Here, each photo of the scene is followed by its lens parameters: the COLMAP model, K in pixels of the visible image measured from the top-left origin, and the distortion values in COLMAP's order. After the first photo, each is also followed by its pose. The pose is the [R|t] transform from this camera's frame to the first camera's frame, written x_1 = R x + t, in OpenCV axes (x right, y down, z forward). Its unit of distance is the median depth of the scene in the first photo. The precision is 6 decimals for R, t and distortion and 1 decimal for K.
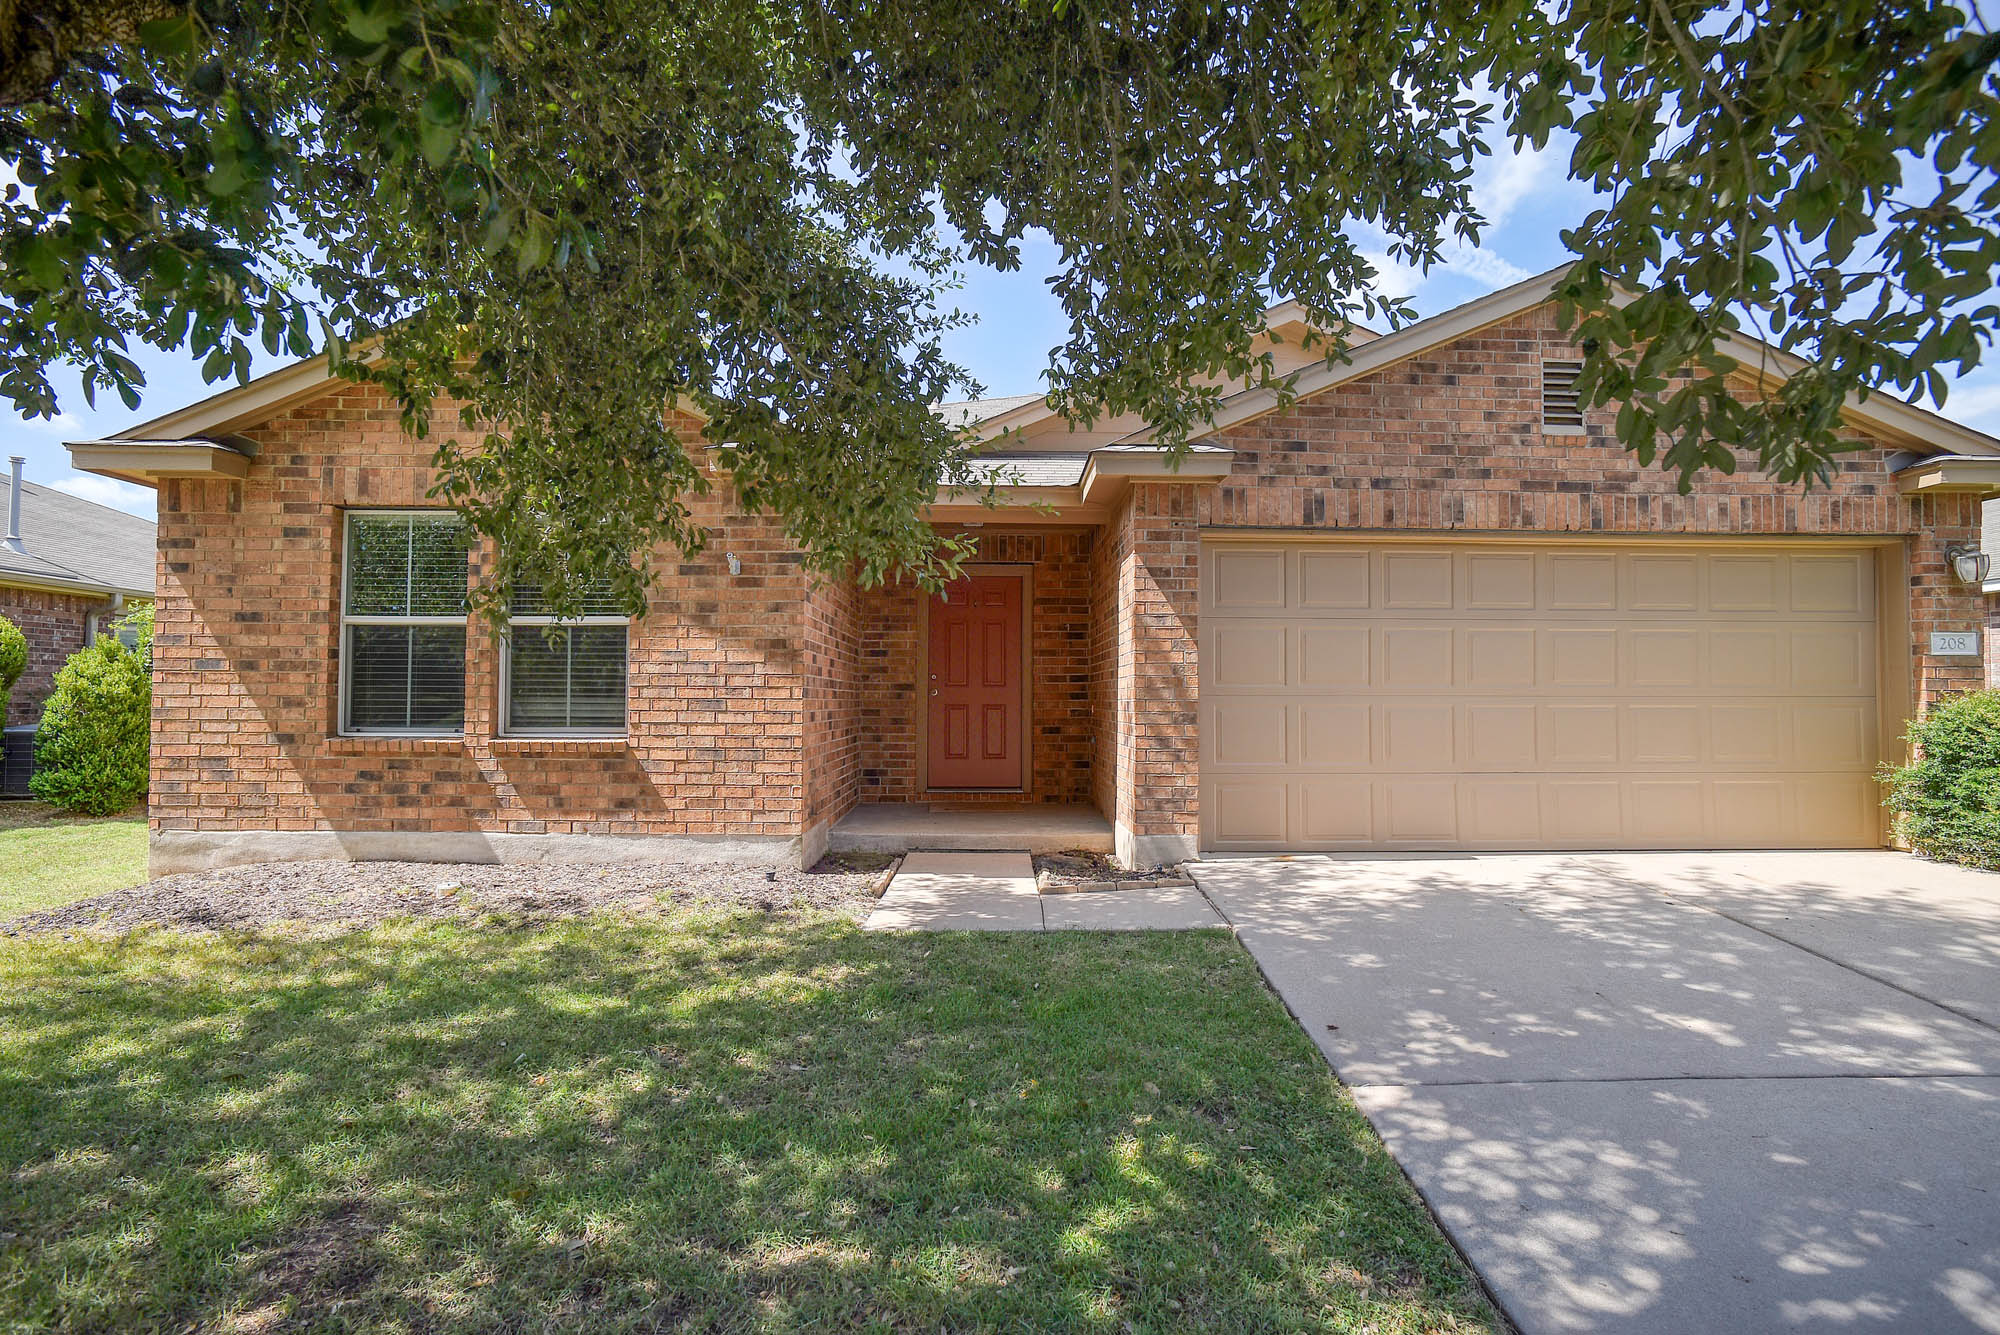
lens RADIAL K [[1088.5, 0, 998.5], [0, 1088.5, 672.0], [0, 0, 1]] dist [-0.050134, 0.028352]
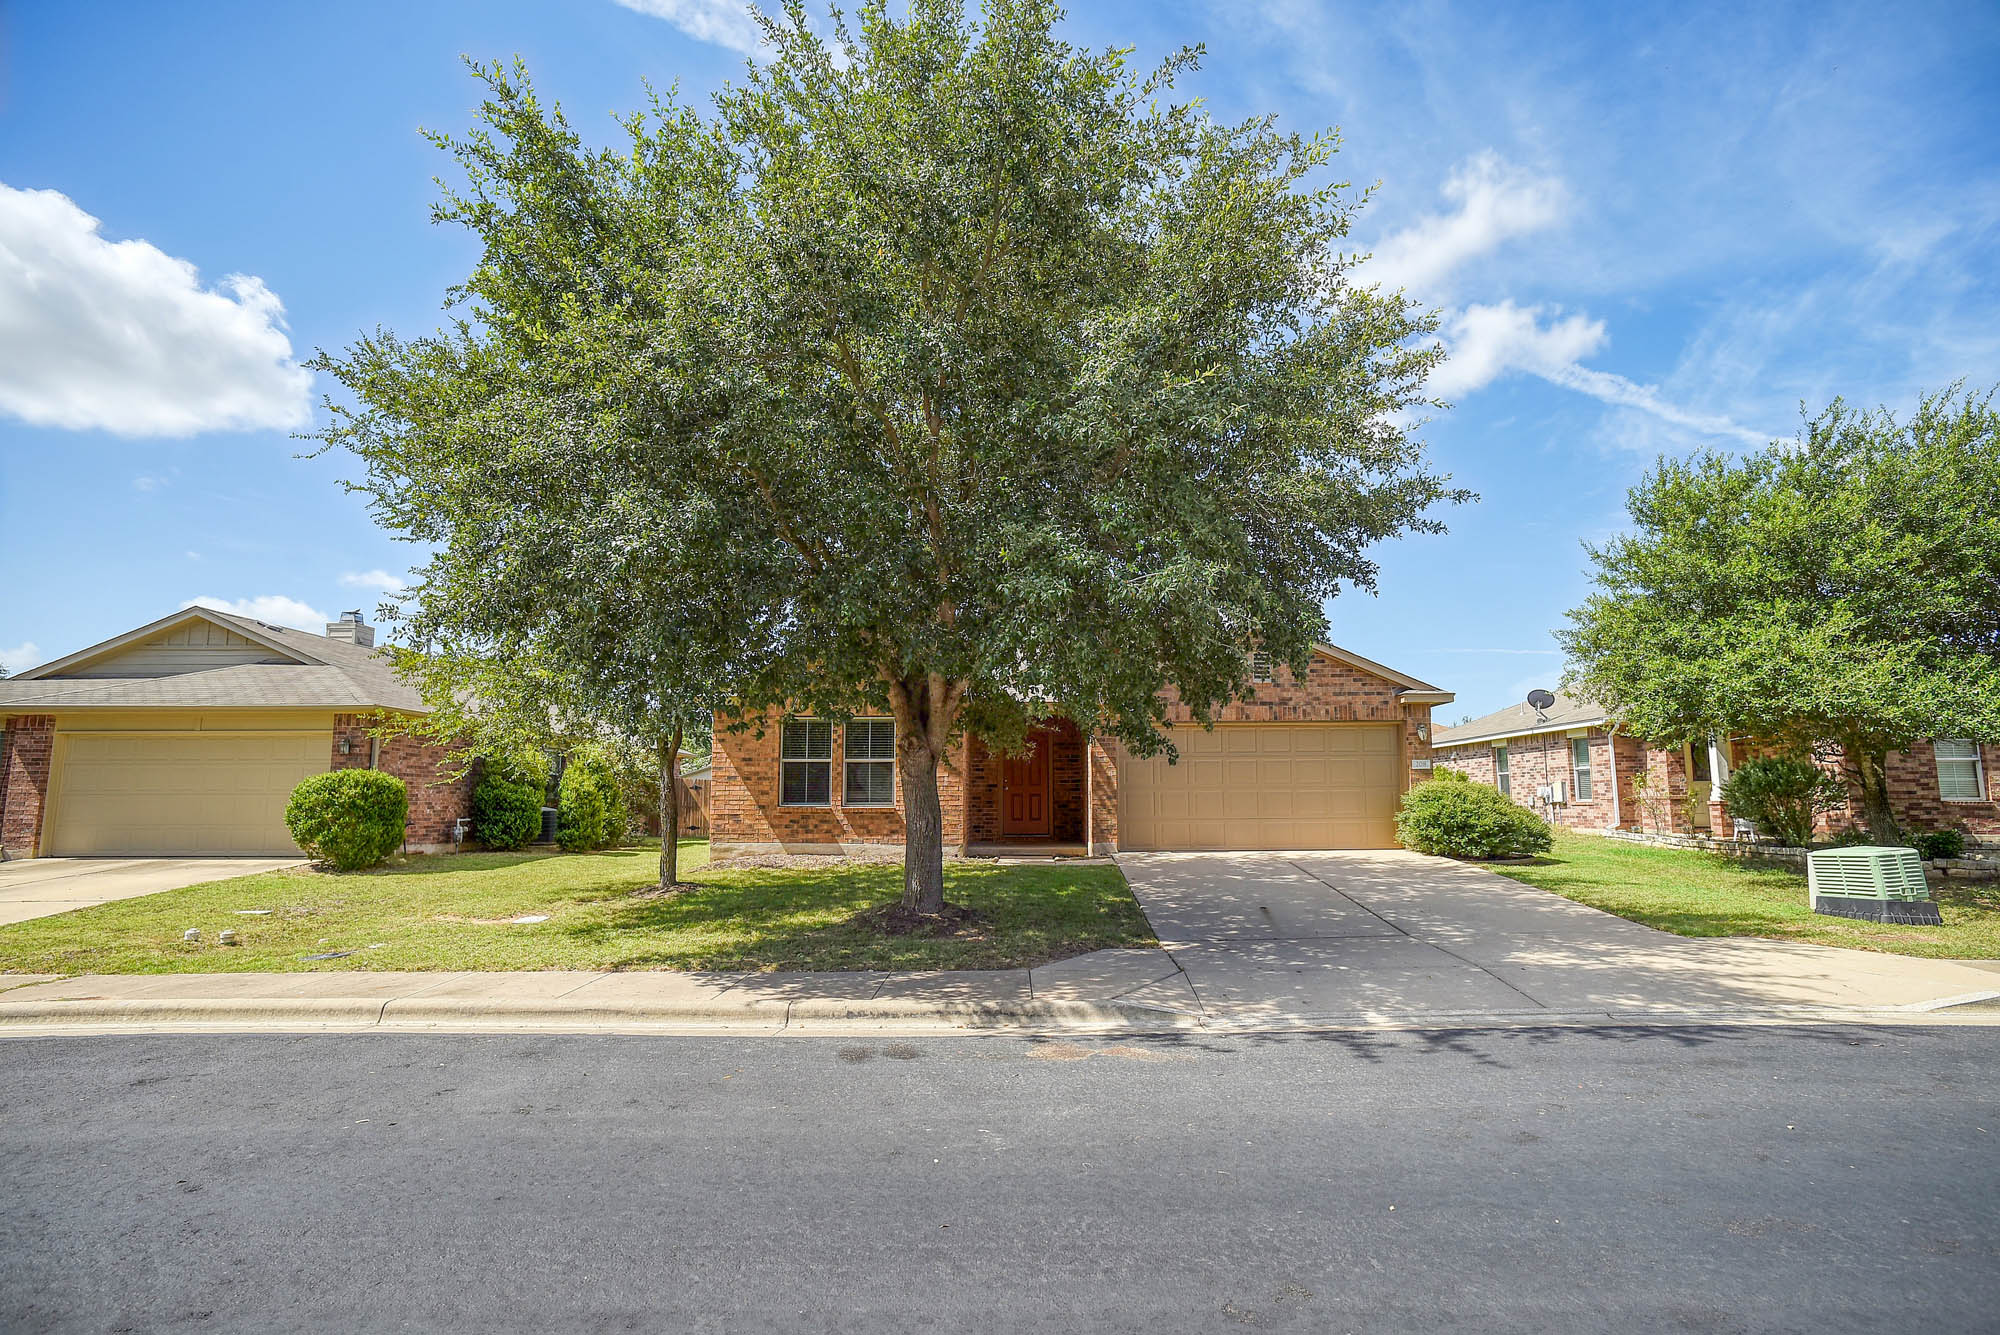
lens RADIAL K [[1088.5, 0, 1004.0], [0, 1088.5, 659.8], [0, 0, 1]] dist [-0.050134, 0.028352]
pose [[0.999745, -0.009416, -0.020535, -0.026240], [0.007309, 0.994920, -0.100400, -0.023458], [0.021376, 0.100224, 0.994735, -1.578306]]
